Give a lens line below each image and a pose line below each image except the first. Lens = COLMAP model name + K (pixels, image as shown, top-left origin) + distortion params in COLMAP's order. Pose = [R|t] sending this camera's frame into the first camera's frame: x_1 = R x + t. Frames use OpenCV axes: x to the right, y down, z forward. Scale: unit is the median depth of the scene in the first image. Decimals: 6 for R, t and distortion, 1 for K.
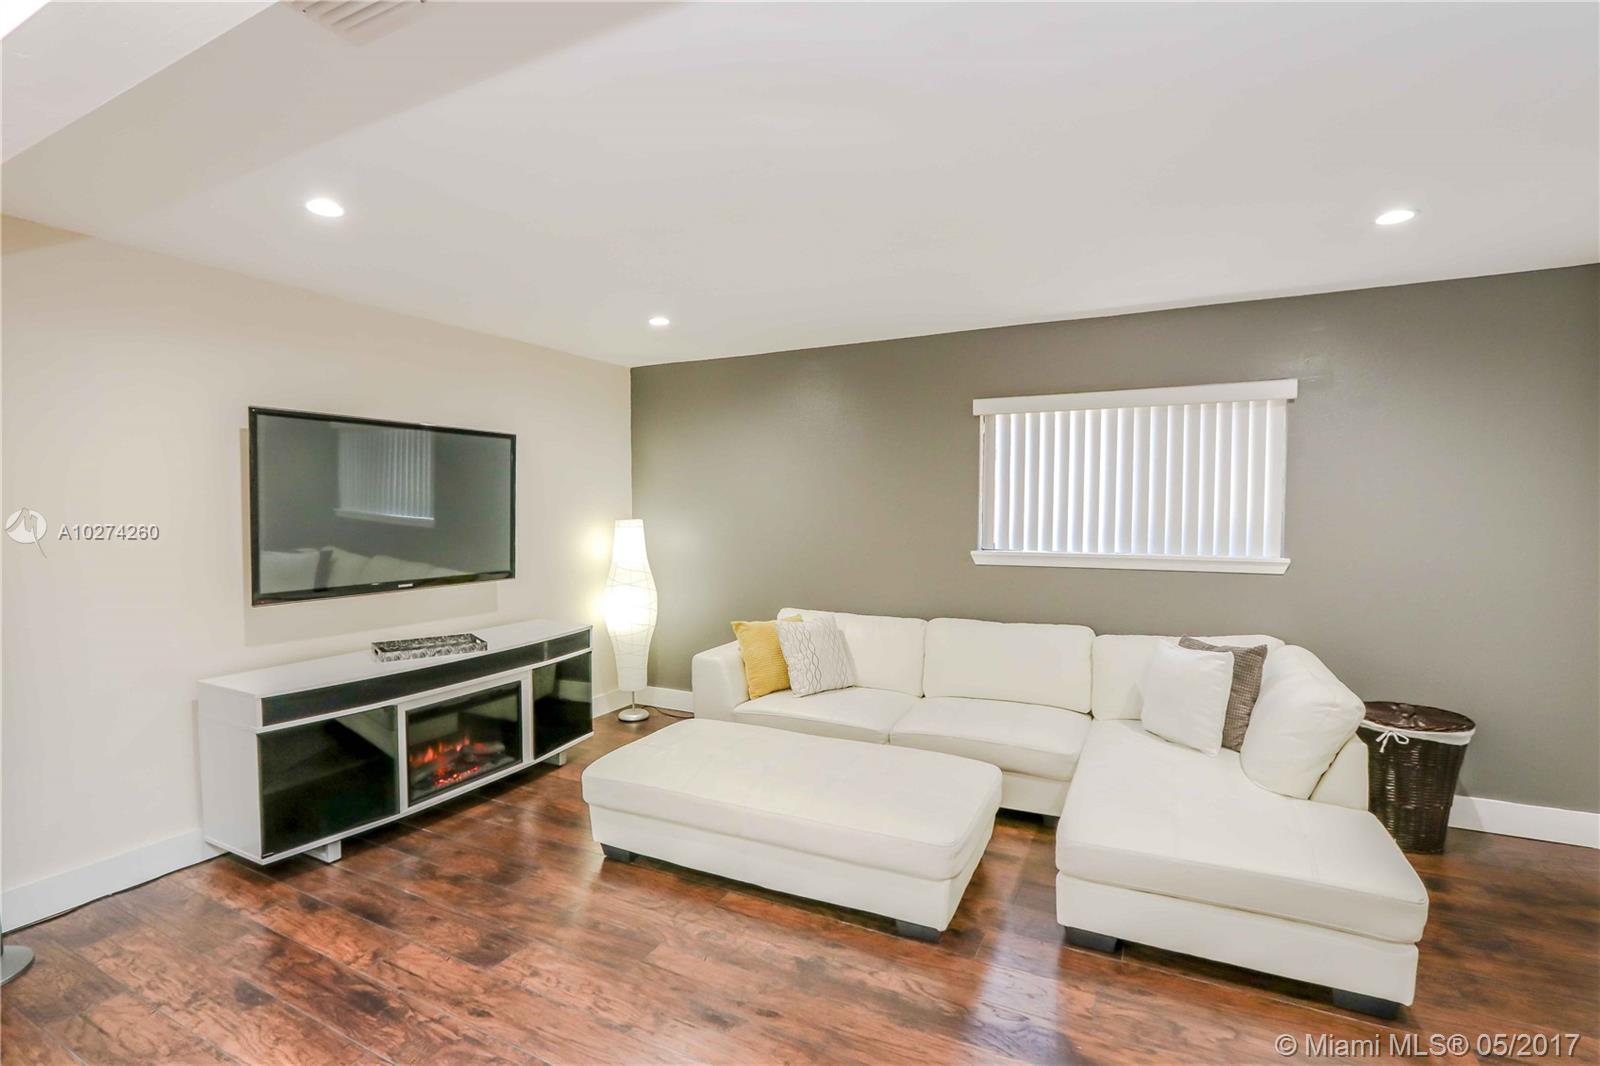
lens RADIAL K [[762.0, 0, 791.9], [0, 762.0, 541.1], [0, 0, 1]] dist [-0.022435, 0.000410]
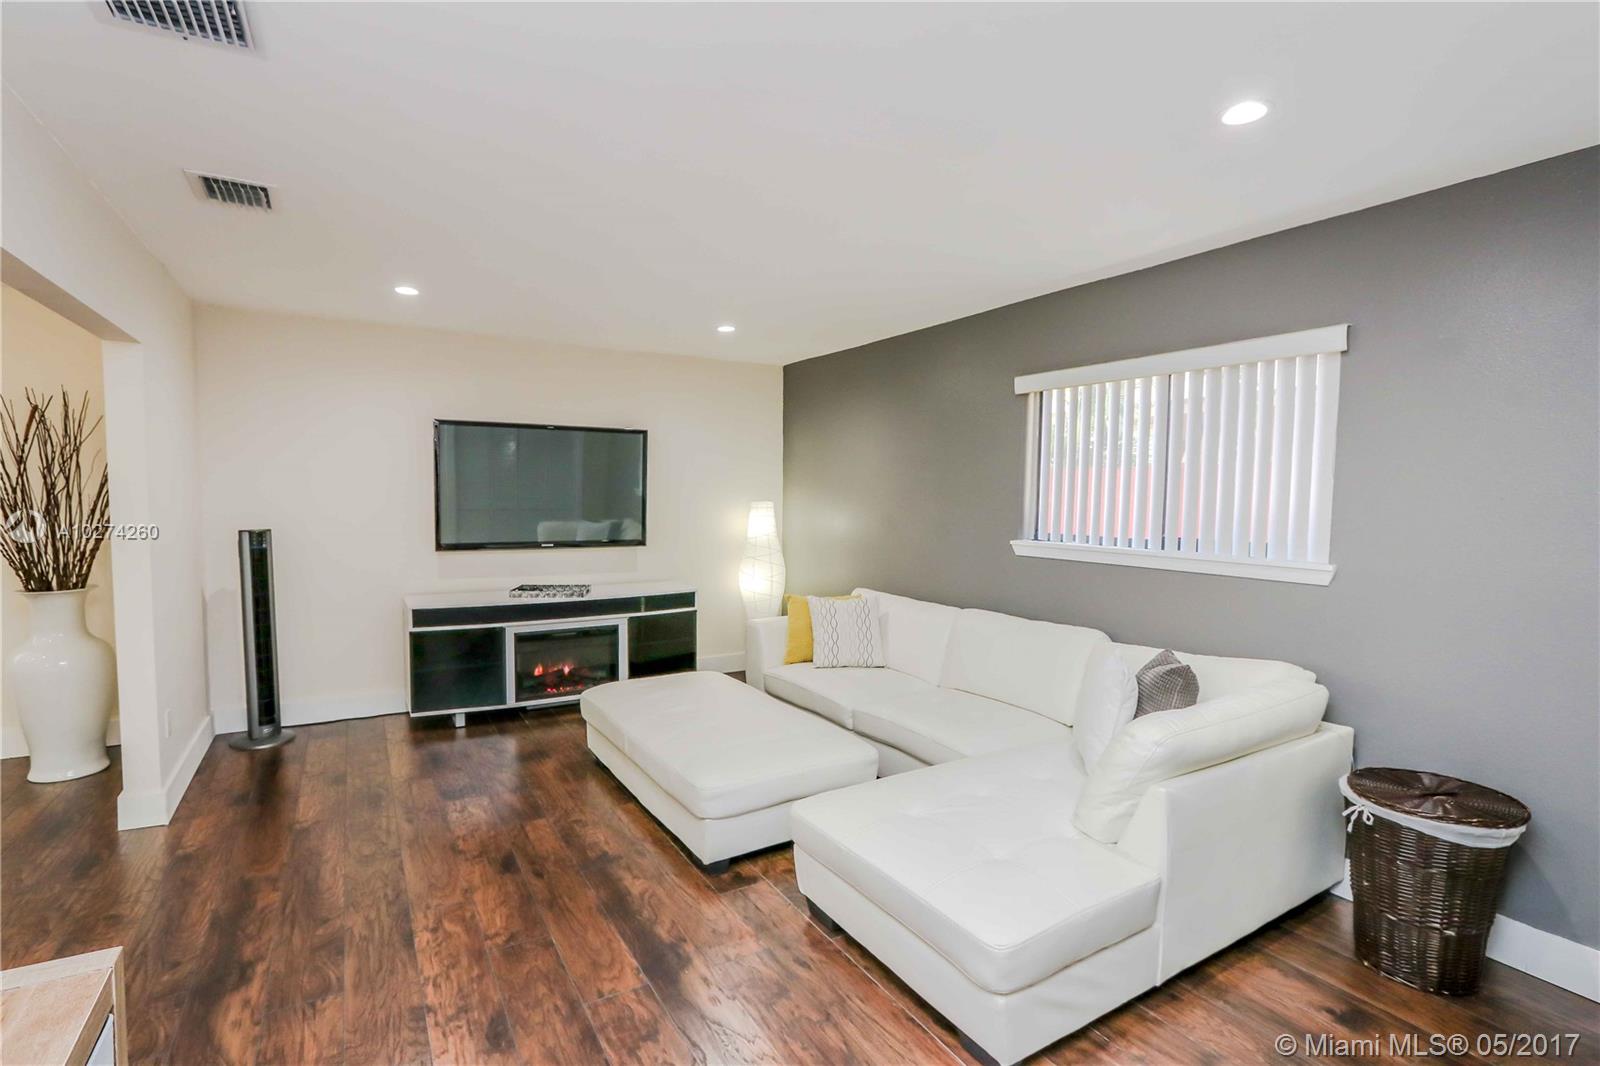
lens RADIAL K [[772.1, 0, 781.9], [0, 772.1, 536.8], [0, 0, 1]] dist [-0.034407, -0.000055]
pose [[0.841264, 0.042438, -0.538956, 0.592434], [-0.037067, 0.999096, 0.020812, -0.000533], [0.539353, 0.002469, 0.842076, 0.065686]]
